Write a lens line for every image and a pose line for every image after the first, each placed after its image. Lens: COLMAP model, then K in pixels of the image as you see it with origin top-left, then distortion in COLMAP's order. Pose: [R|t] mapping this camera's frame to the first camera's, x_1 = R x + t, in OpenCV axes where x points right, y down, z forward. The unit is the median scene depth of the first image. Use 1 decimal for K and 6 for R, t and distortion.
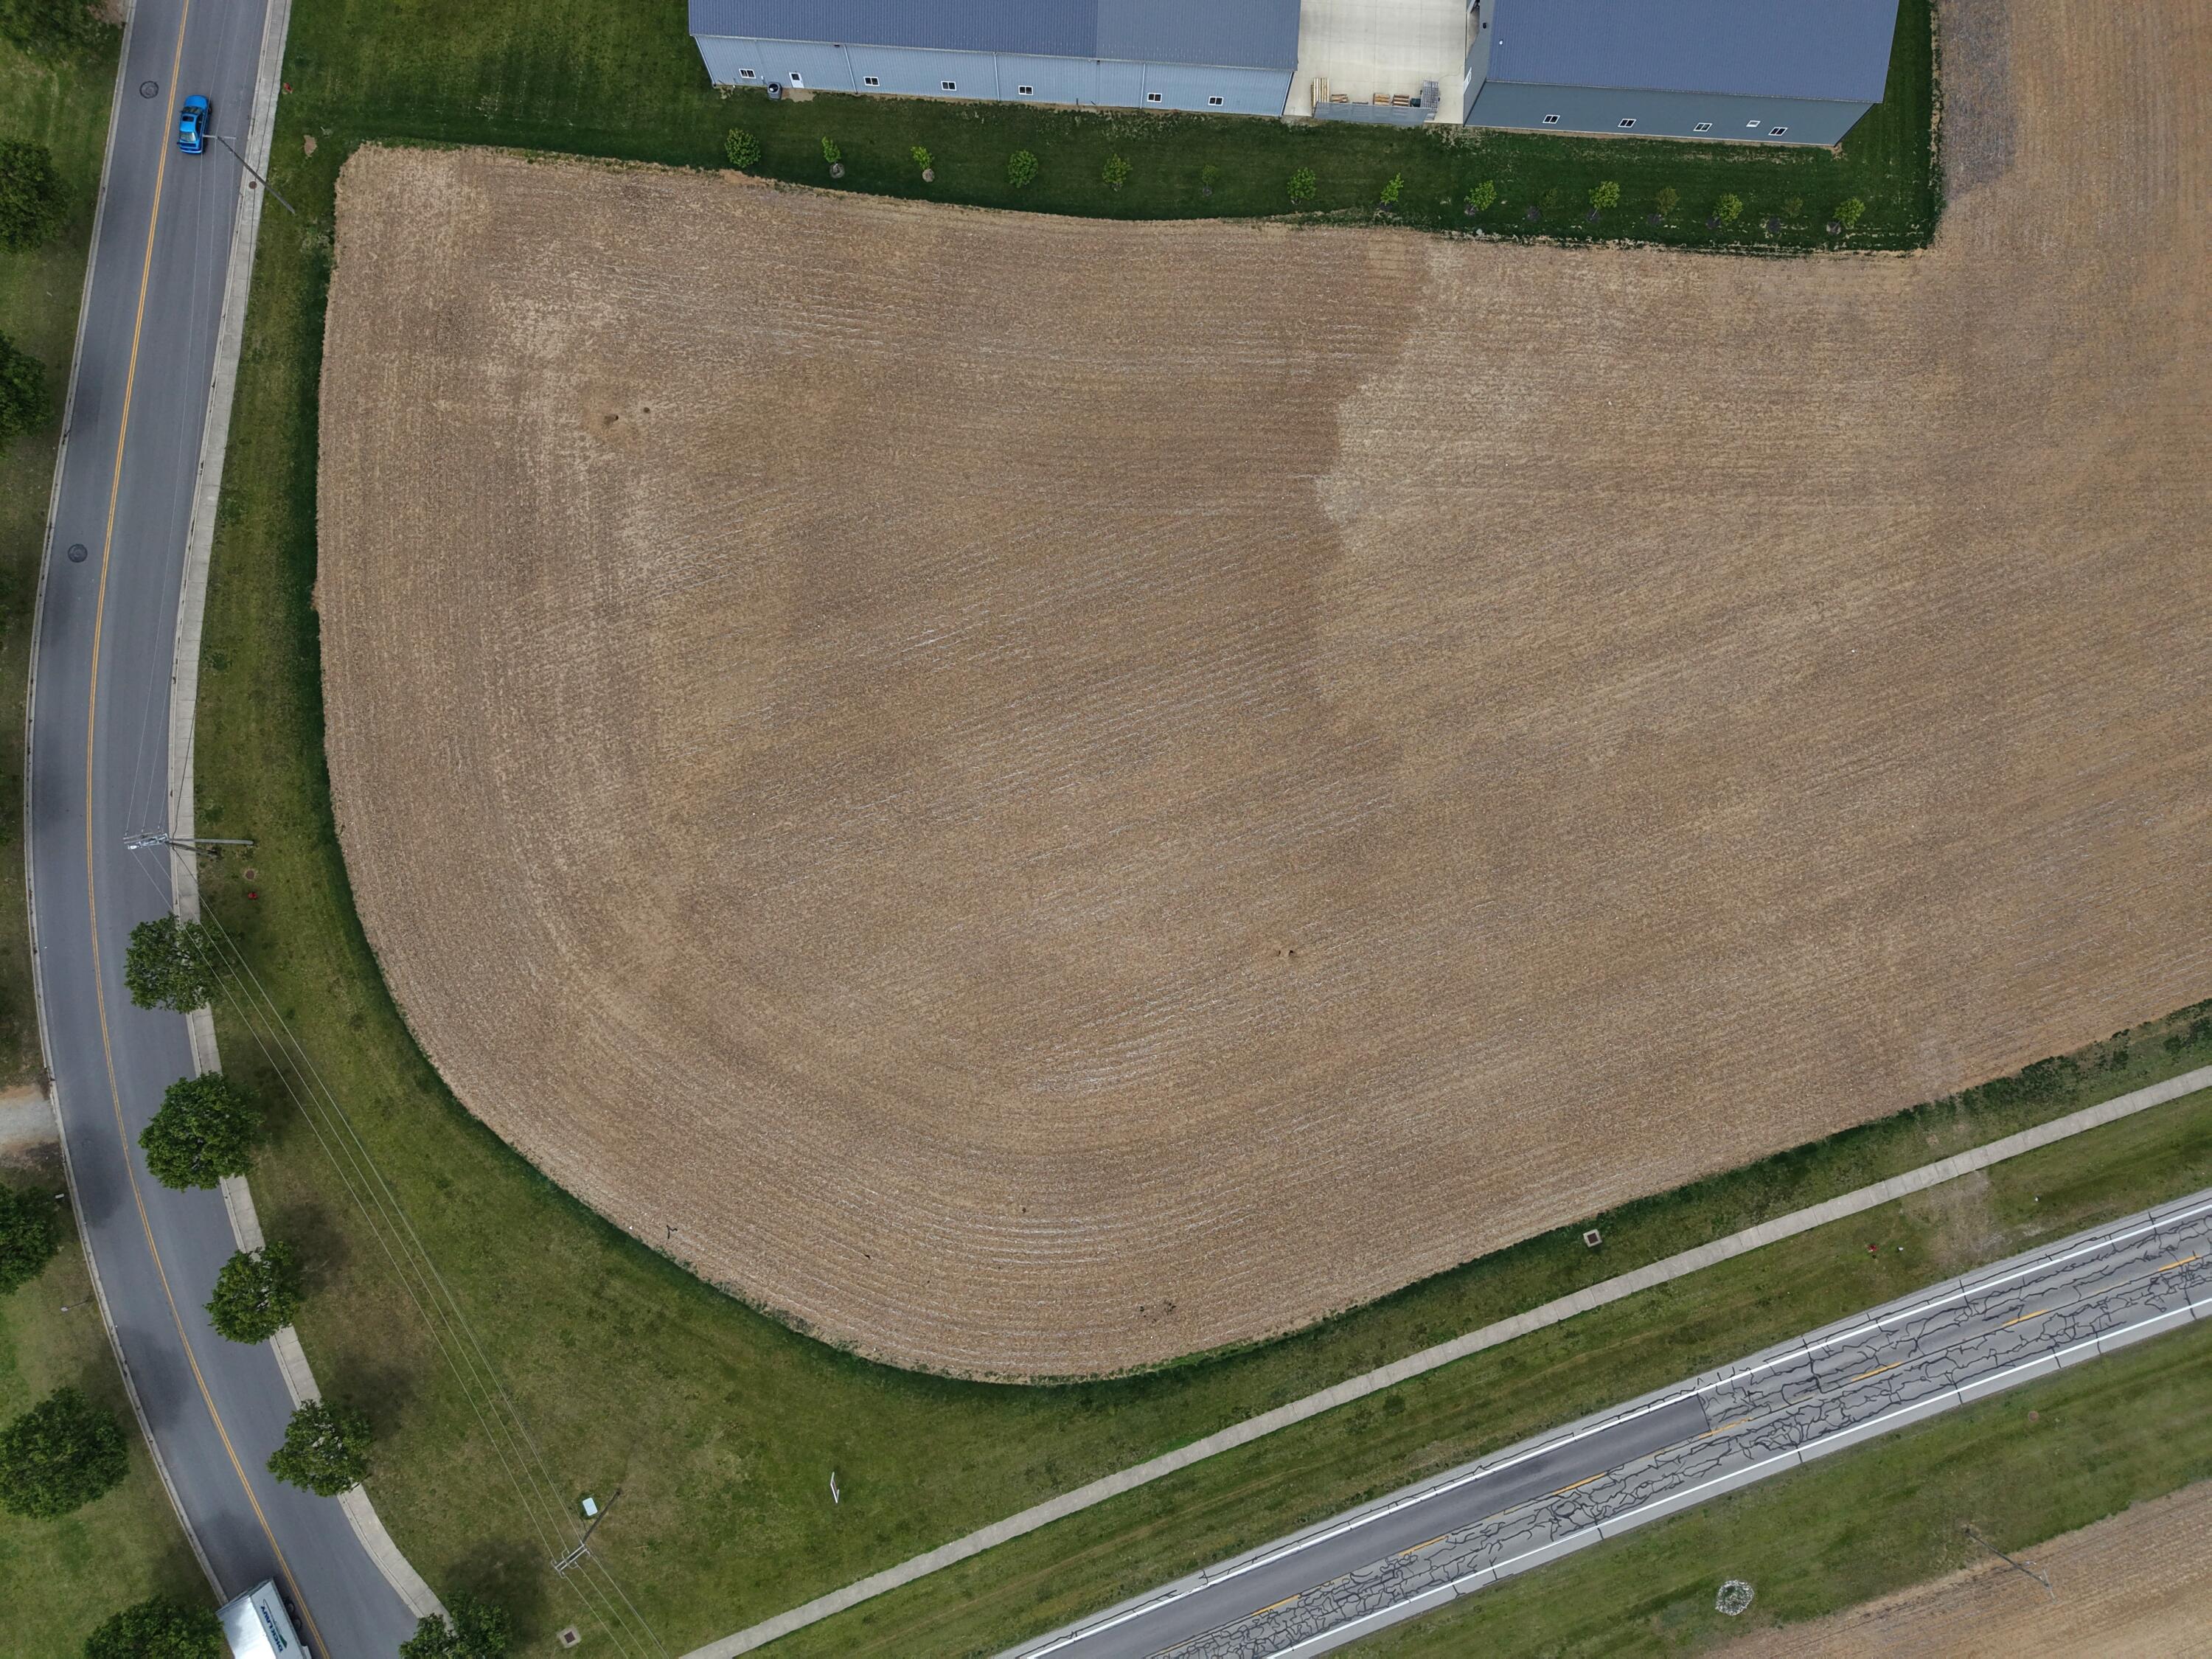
lens RADIAL K [[1466.4, 0, 1100.2], [0, 1466.4, 834.6], [0, 0, 1]] dist [0.020331, -0.015967]
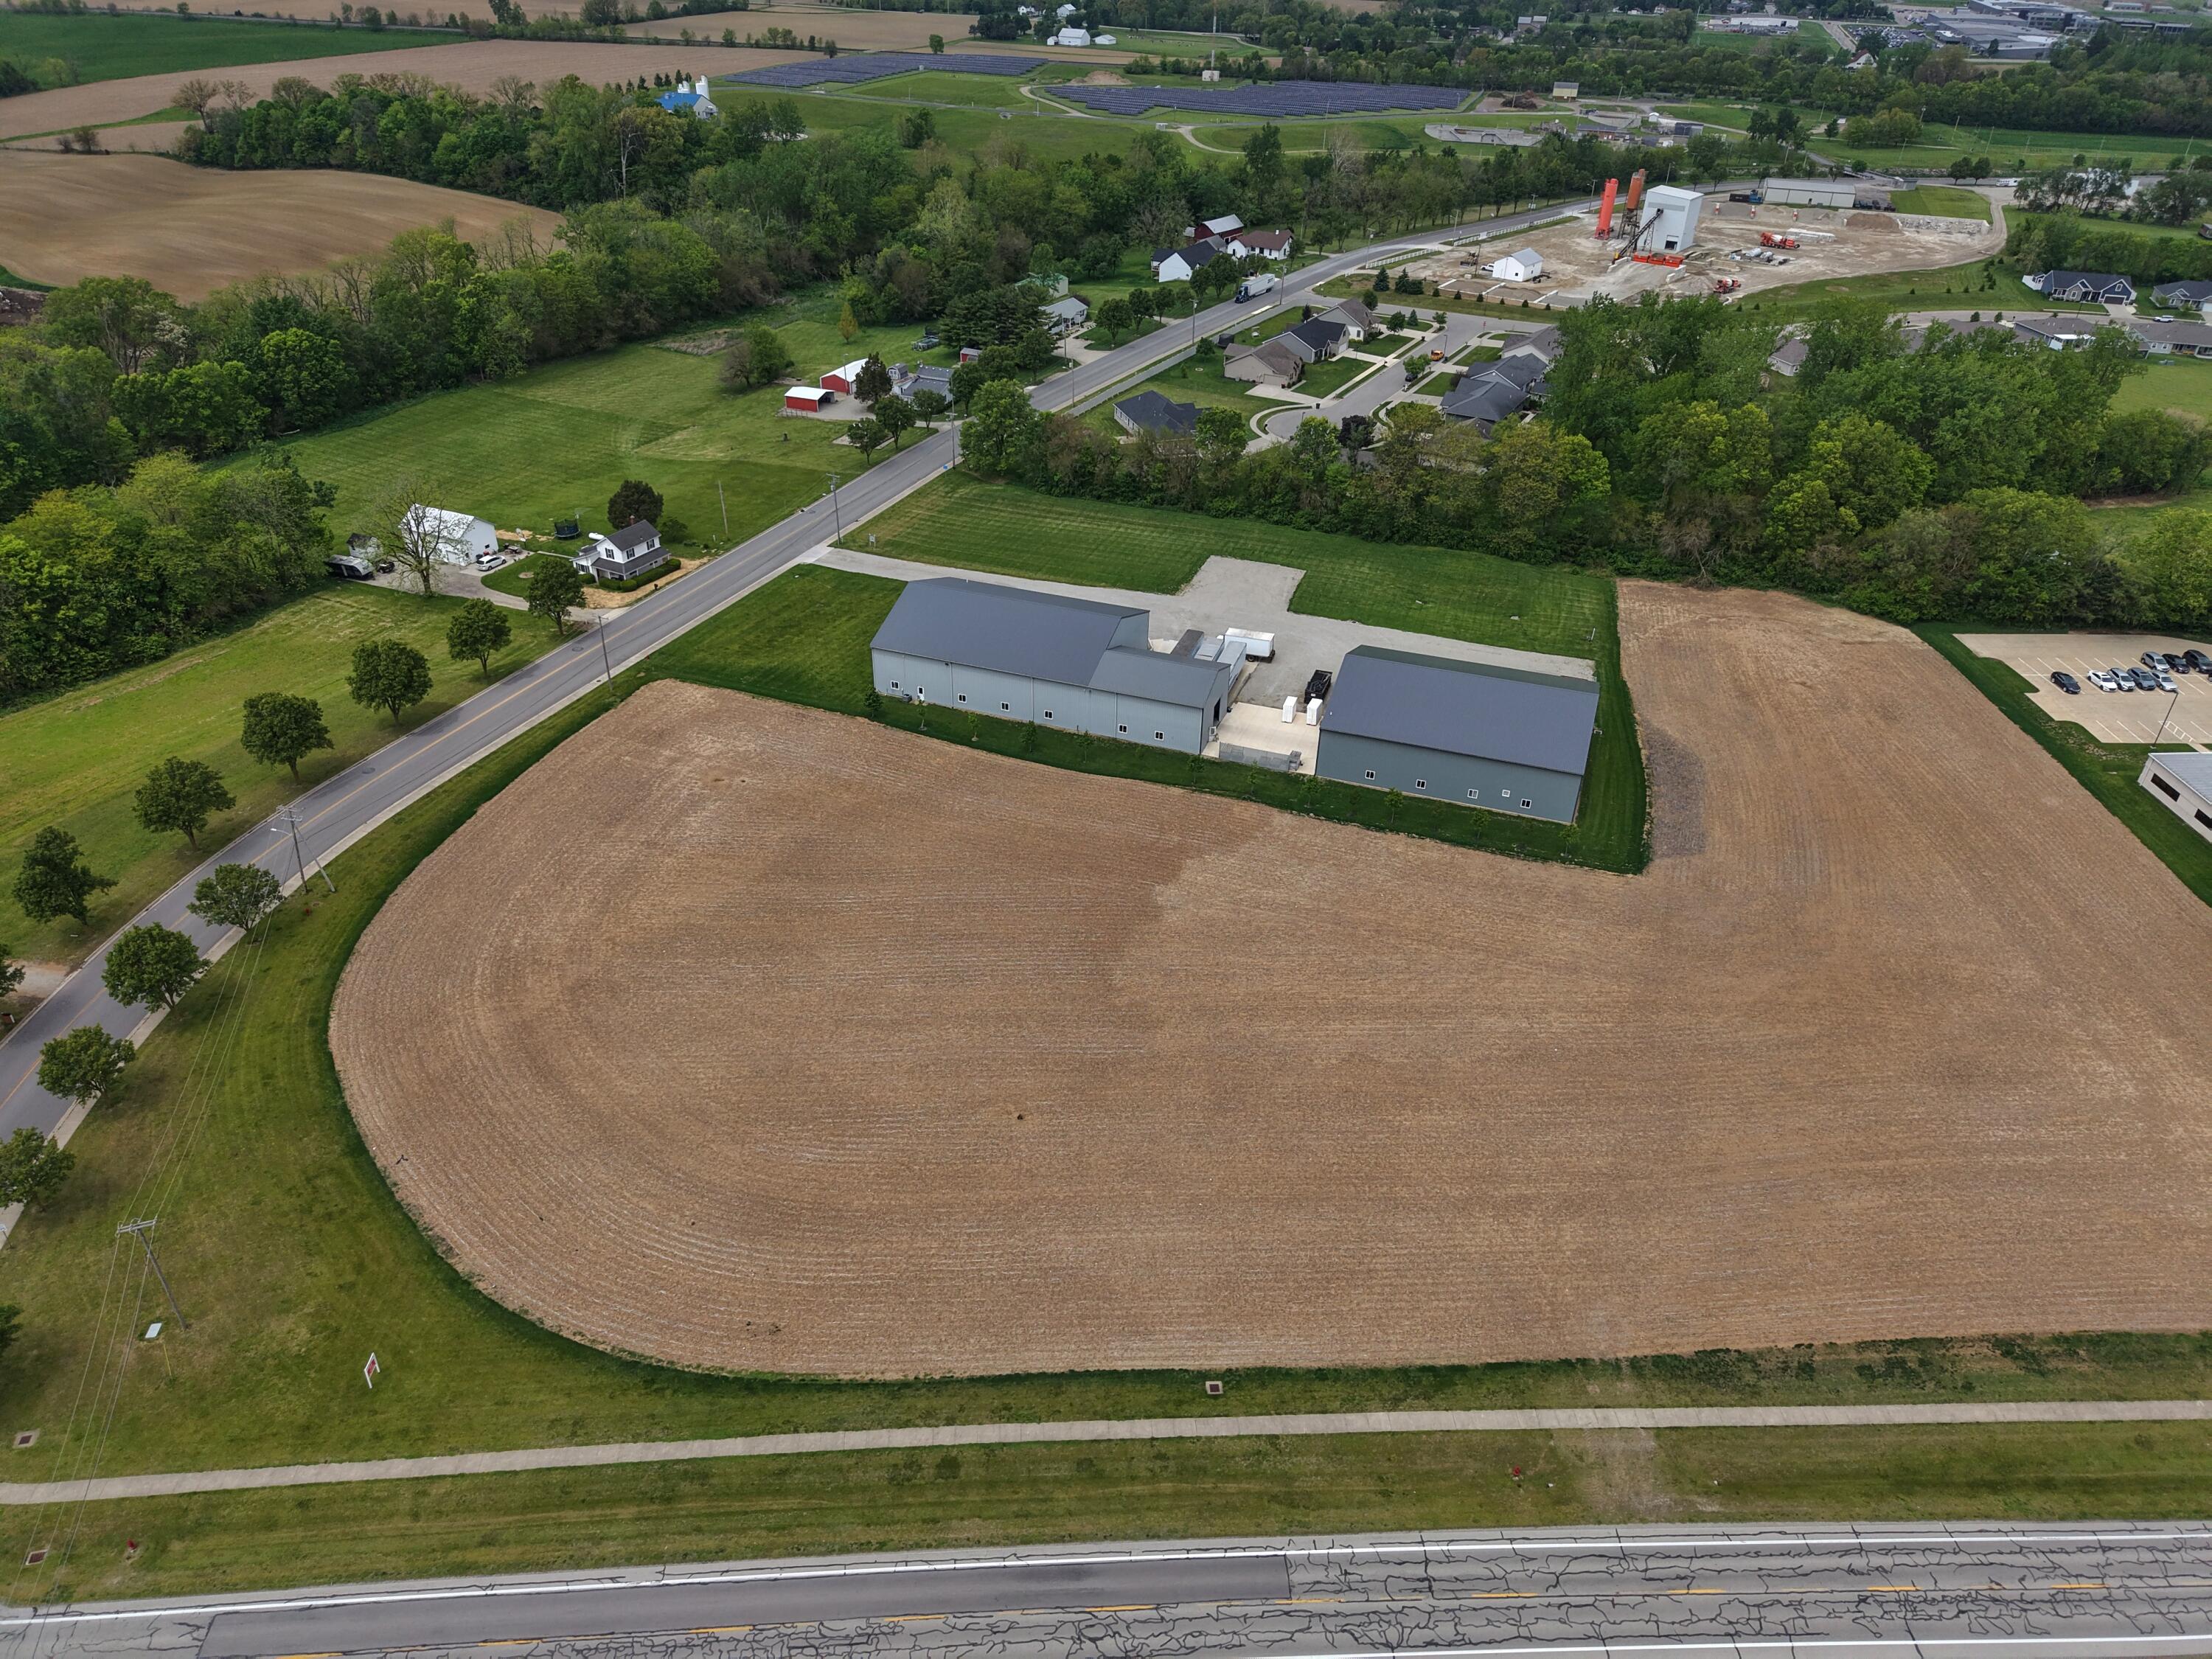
lens RADIAL K [[1466.4, 0, 1100.8], [0, 1466.4, 834.2], [0, 0, 1]] dist [0.020331, -0.015967]
pose [[0.954875, 0.156558, -0.252396, 0.448281], [-0.295955, 0.573038, -0.764224, 0.813600], [0.024987, 0.804436, 0.593514, 0.156049]]
